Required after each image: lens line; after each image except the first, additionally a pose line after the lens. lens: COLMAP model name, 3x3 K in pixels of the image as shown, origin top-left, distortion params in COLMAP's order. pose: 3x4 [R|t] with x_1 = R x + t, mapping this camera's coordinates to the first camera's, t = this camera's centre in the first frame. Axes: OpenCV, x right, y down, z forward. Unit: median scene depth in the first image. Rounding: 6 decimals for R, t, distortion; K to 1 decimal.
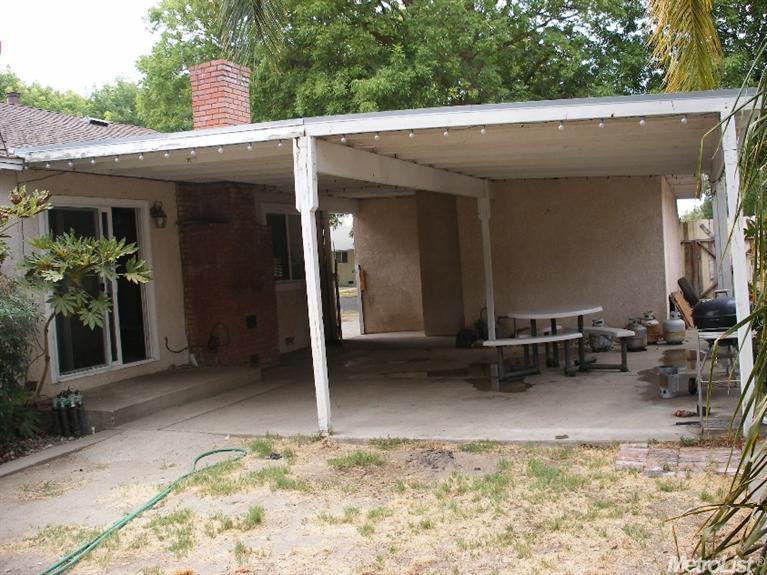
lens RADIAL K [[831.9, 0, 383.5], [0, 831.9, 287.5], [0, 0, 1]] dist [-0.146281, 0.005903]
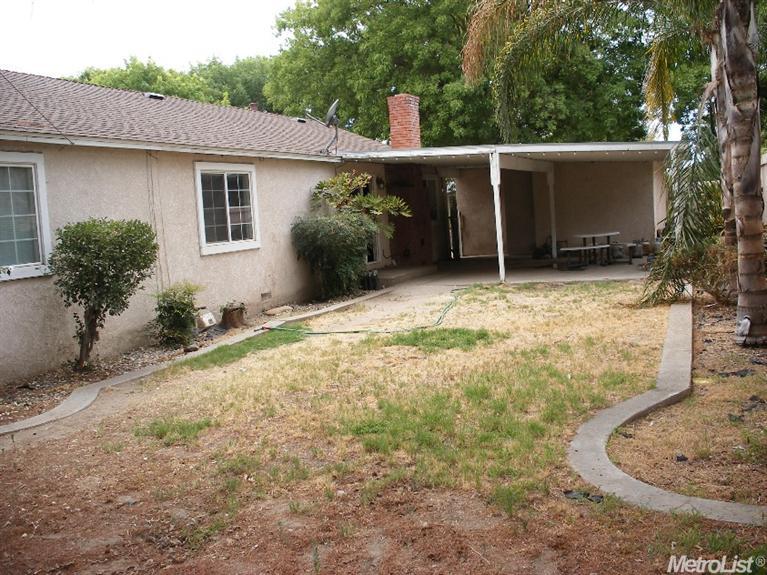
lens RADIAL K [[831.9, 0, 383.5], [0, 831.9, 287.5], [0, 0, 1]] dist [-0.146281, 0.005903]
pose [[0.999990, 0.000241, -0.004532, -0.286999], [0.000028, 0.998254, 0.059073, 0.040413], [0.004538, -0.059073, 0.998243, -0.960714]]
